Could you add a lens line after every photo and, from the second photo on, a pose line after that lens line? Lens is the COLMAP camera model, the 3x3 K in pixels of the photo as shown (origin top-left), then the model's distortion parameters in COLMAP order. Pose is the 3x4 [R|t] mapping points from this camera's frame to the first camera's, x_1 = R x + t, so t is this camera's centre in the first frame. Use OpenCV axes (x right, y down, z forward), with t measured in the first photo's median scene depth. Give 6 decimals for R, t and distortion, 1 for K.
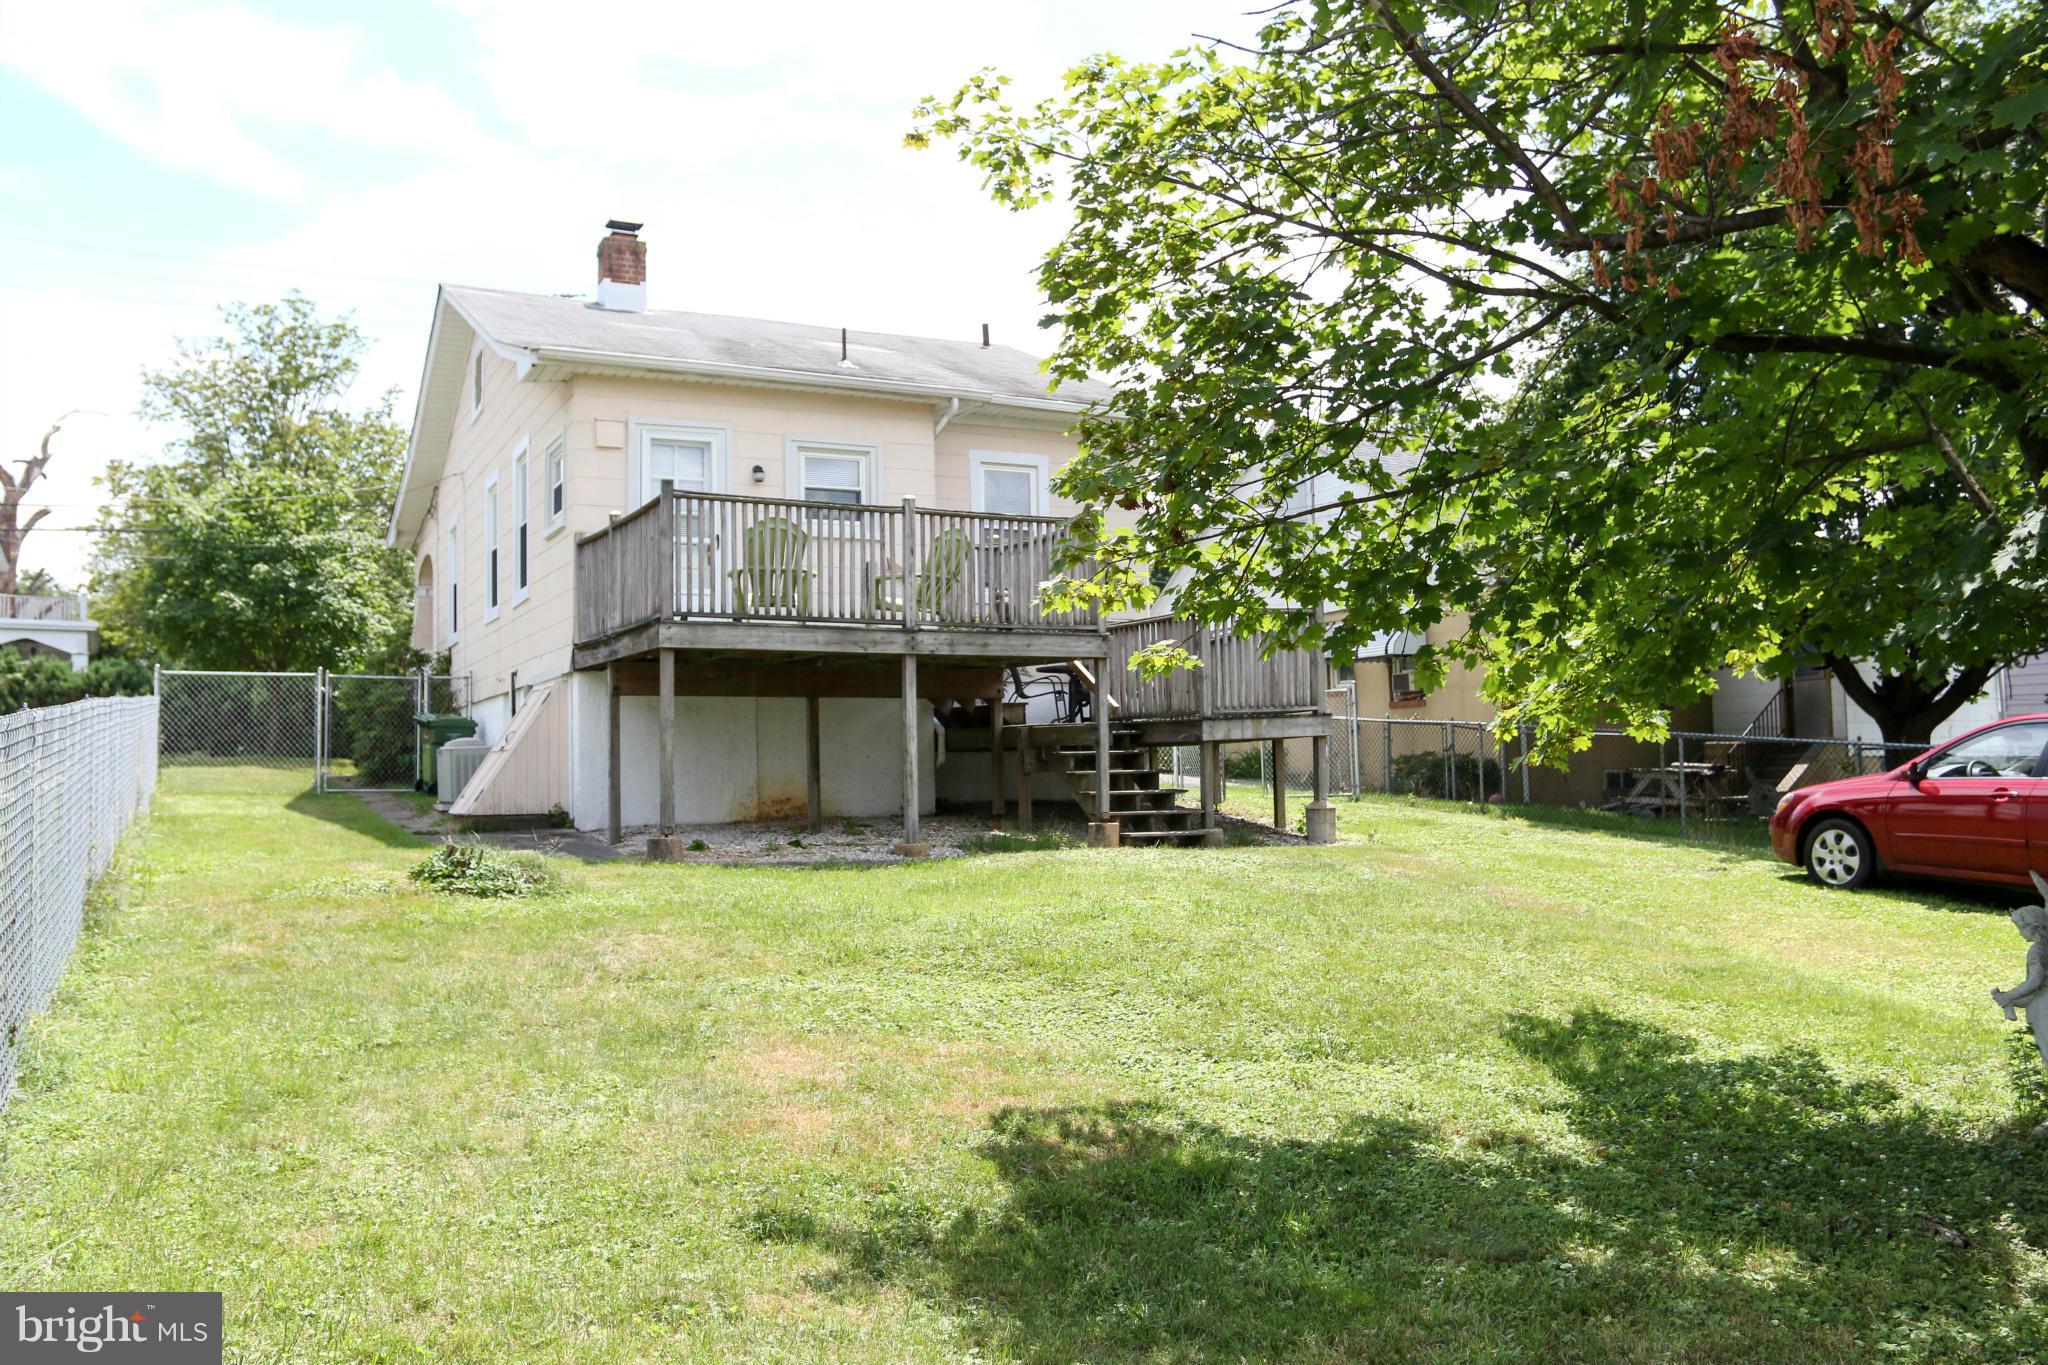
lens RADIAL K [[1570.3, 0, 1024.0], [0, 1570.3, 682.5], [0, 0, 1]] dist [-0.076373, 0.005600]
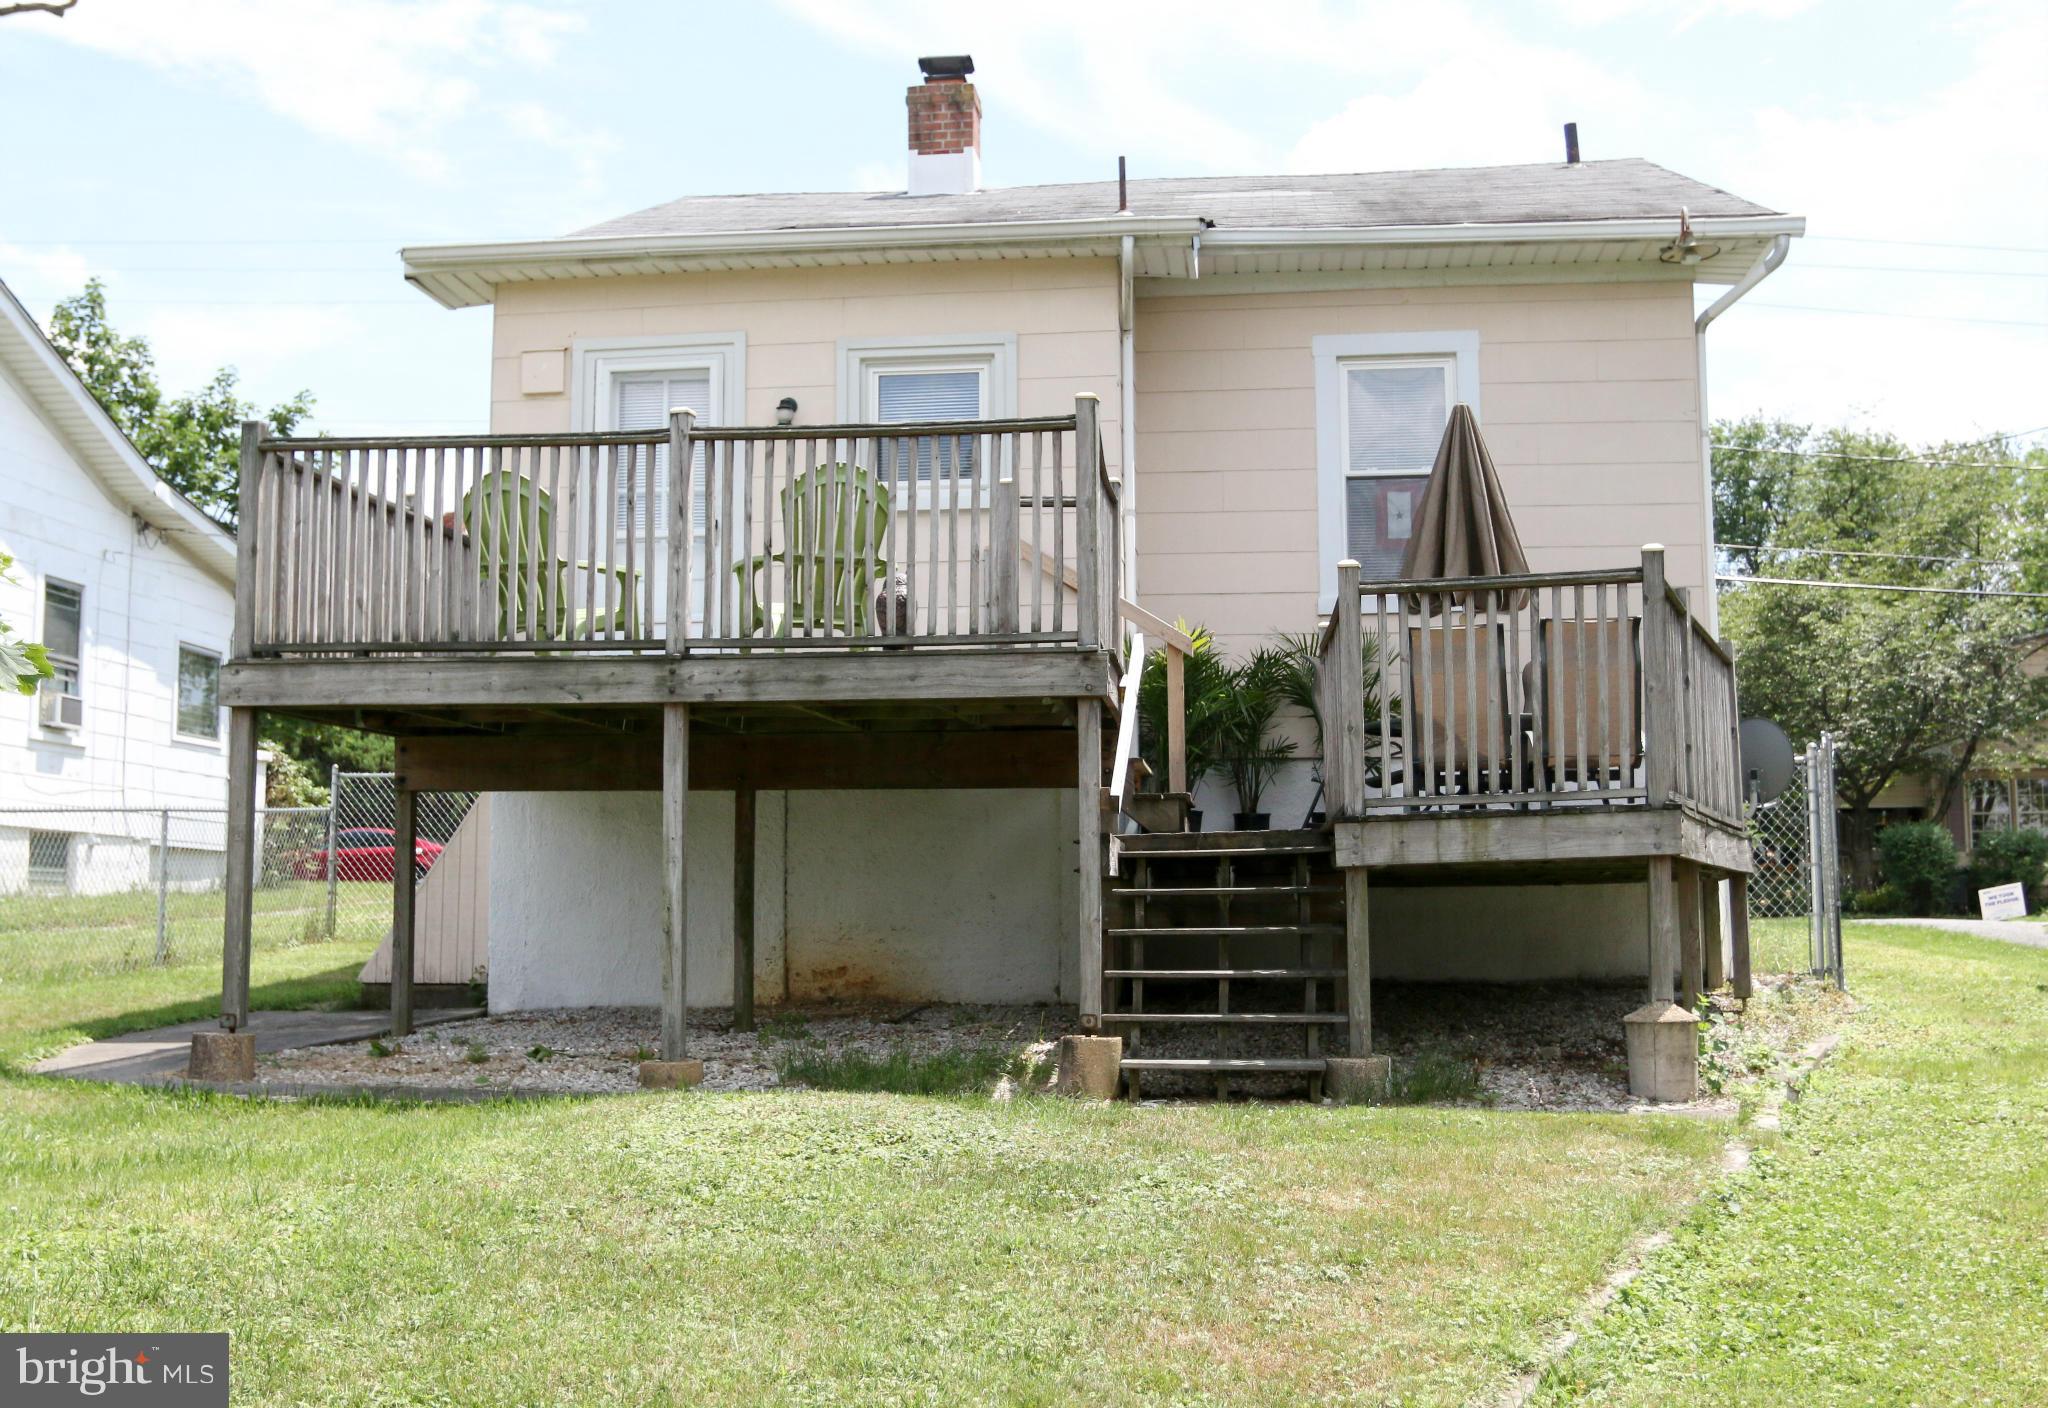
lens RADIAL K [[2198.2, 0, 1024.0], [0, 2198.2, 704.0], [0, 0, 1]] dist [0.010027, 0.004321]
pose [[0.846607, -0.037529, -0.530893, 0.382793], [0.019583, 0.999032, -0.039393, 0.012623], [0.531858, 0.022954, 0.846522, 0.392780]]
